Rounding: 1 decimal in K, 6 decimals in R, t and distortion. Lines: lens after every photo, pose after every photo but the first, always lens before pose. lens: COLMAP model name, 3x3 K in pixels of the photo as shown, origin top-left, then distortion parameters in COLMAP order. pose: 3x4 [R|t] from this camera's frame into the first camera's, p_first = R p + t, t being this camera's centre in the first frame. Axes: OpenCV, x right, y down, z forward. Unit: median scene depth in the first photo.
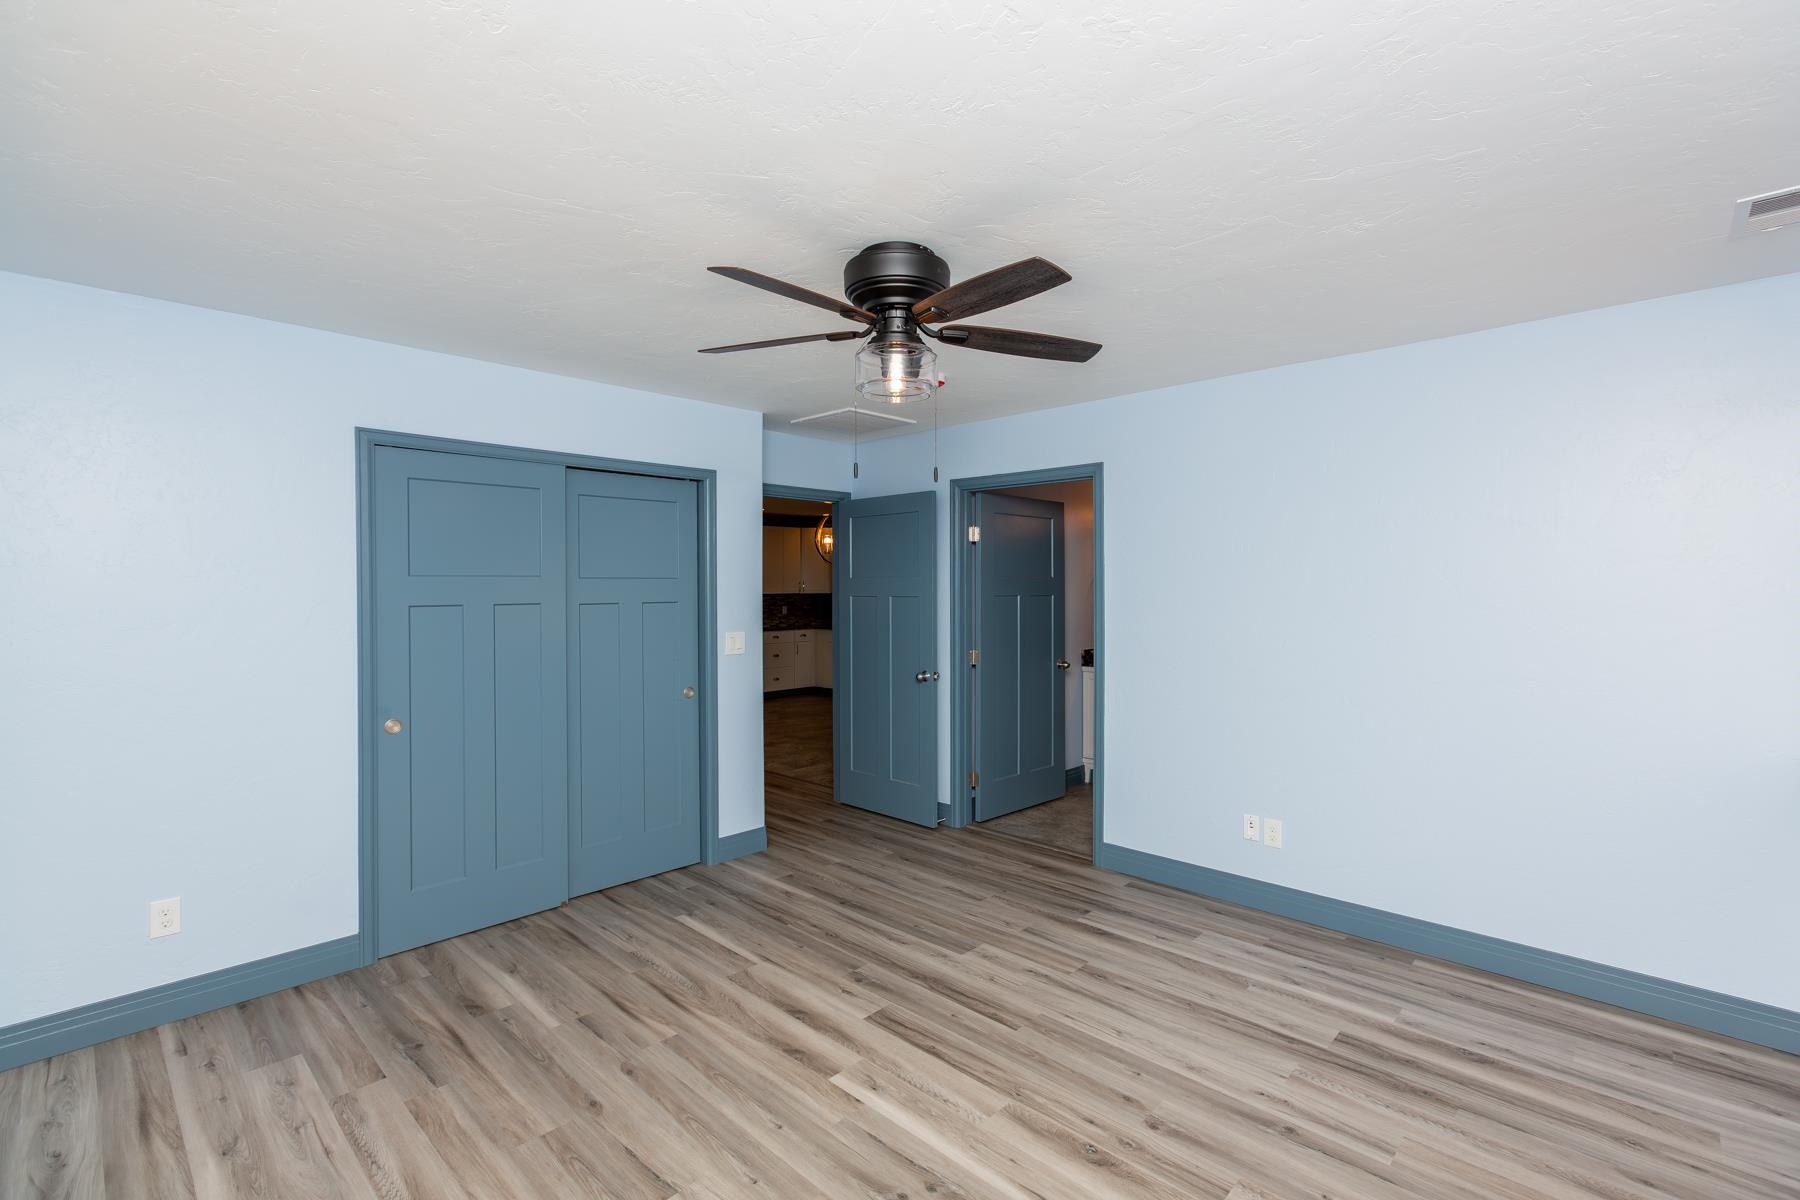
lens RADIAL K [[805.8, 0, 910.7], [0, 805.8, 596.1], [0, 0, 1]] dist [0.002582, -0.001264]
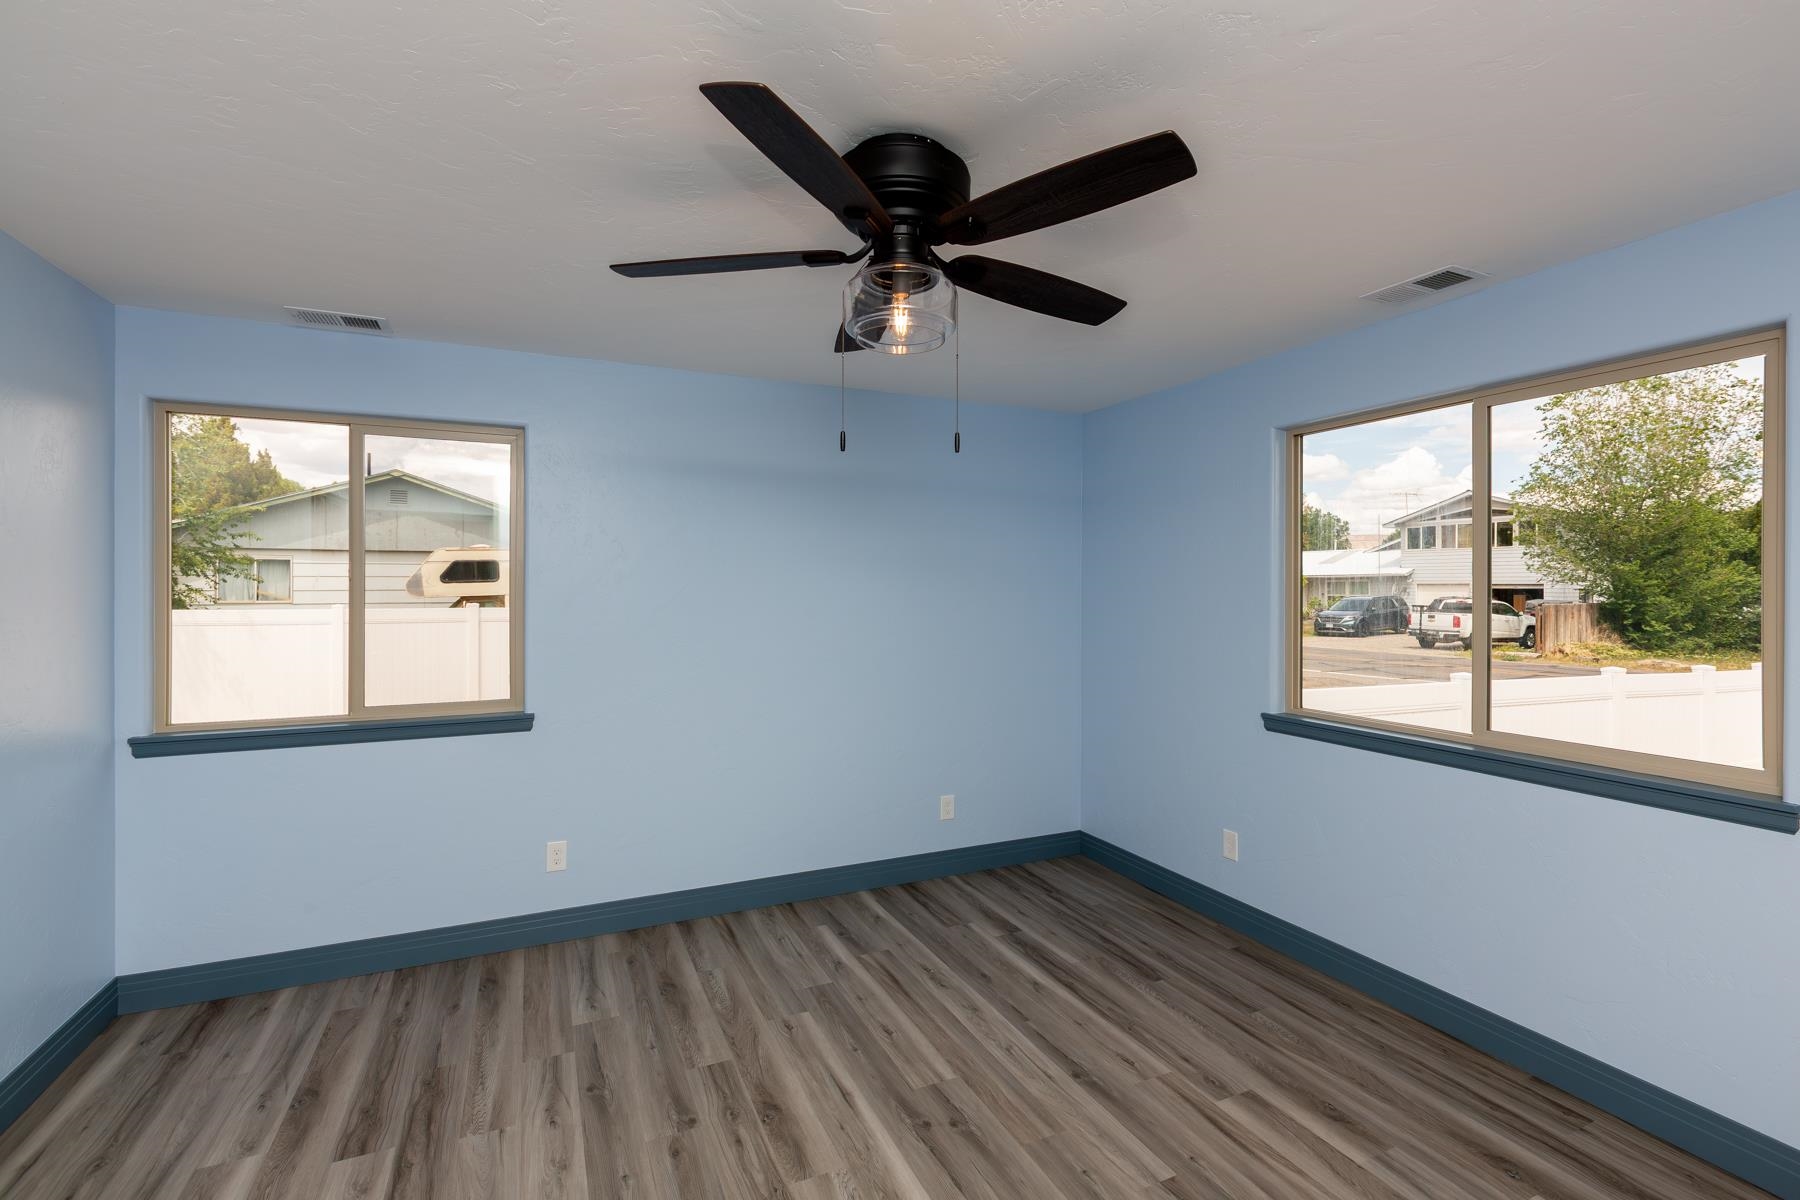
lens RADIAL K [[805.8, 0, 911.4], [0, 805.8, 594.8], [0, 0, 1]] dist [0.002582, -0.001264]
pose [[-0.929552, -0.004016, 0.368668, -0.267321], [0.003658, 0.999791, 0.020116, -0.020705], [-0.368672, 0.020047, -0.929343, 1.486423]]
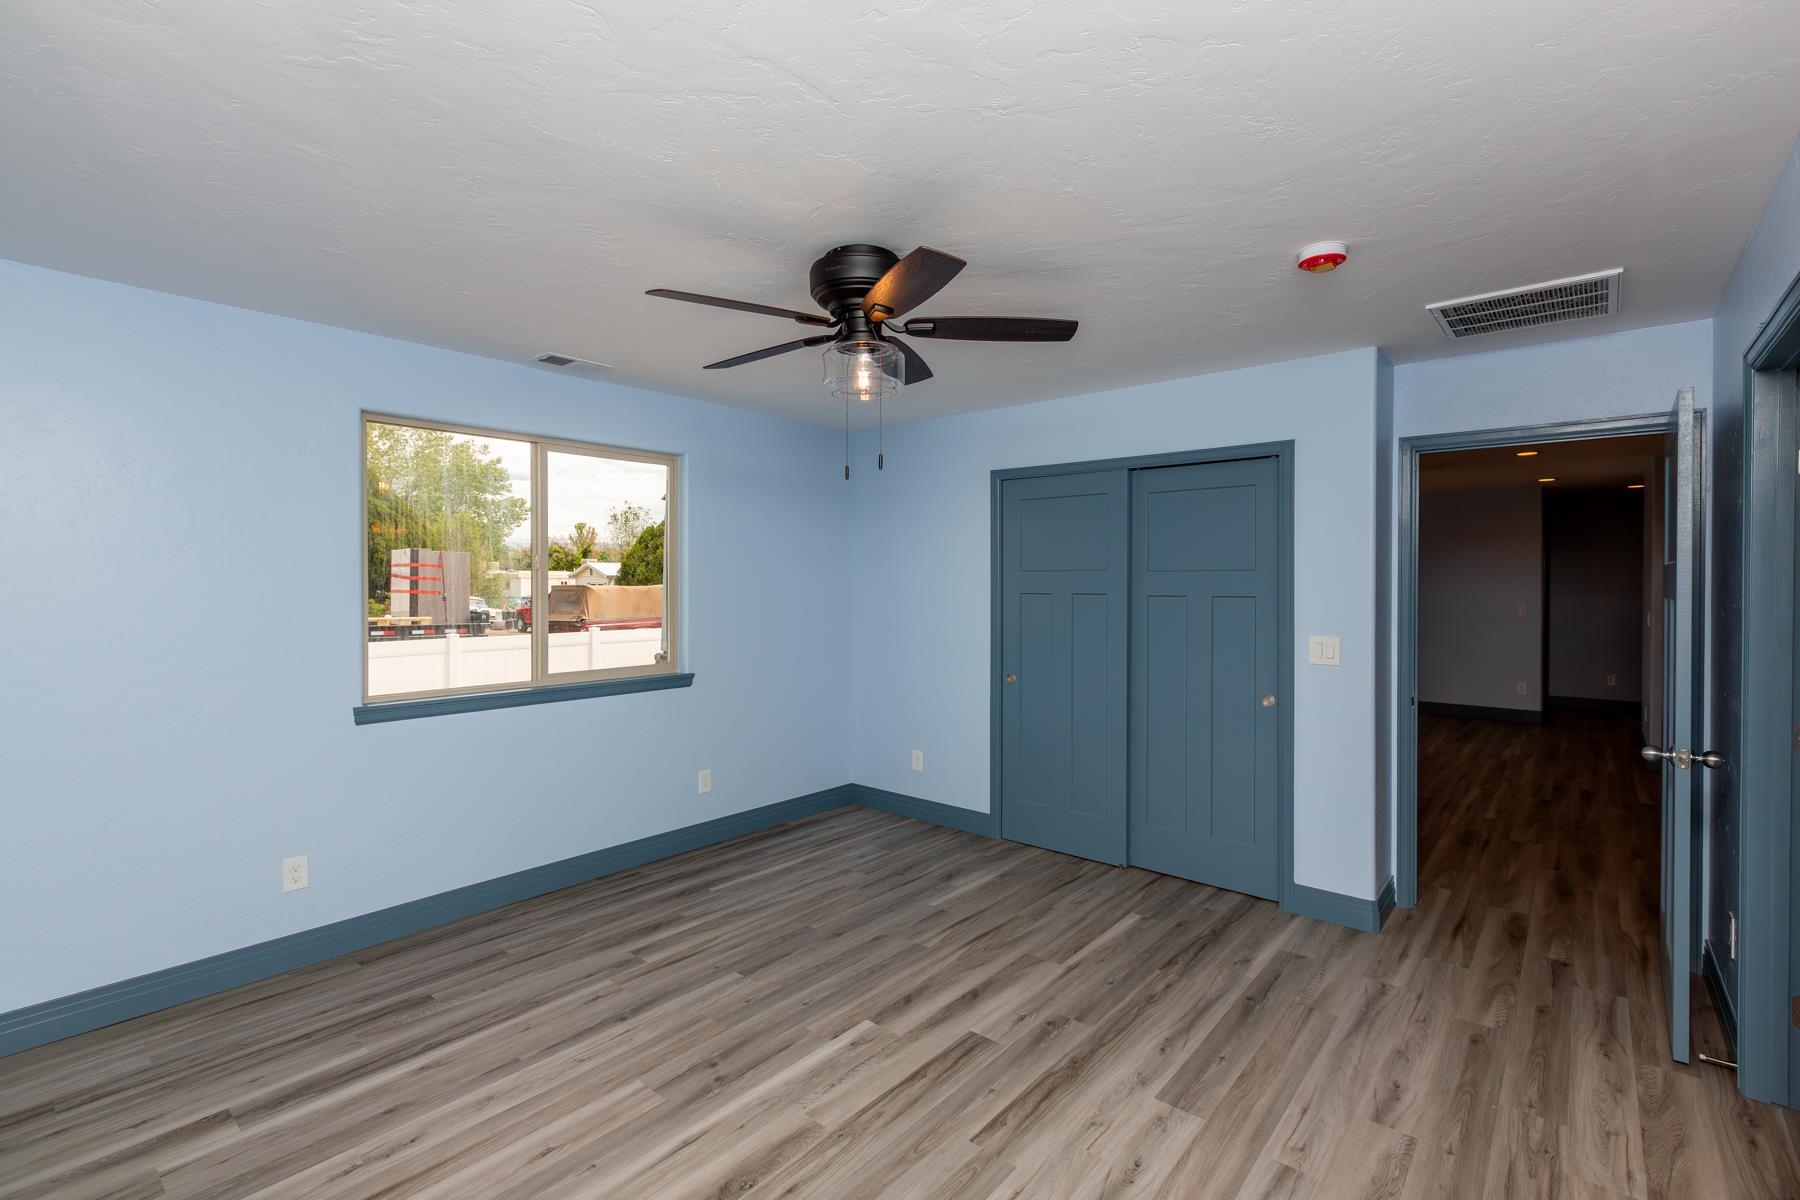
lens RADIAL K [[805.8, 0, 904.7], [0, 805.8, 590.0], [0, 0, 1]] dist [0.002582, -0.001264]
pose [[0.053396, 0.011480, -0.998507, 0.896388], [-0.013259, 0.999854, 0.010787, -0.007246], [0.998485, 0.012663, 0.053541, 0.876138]]
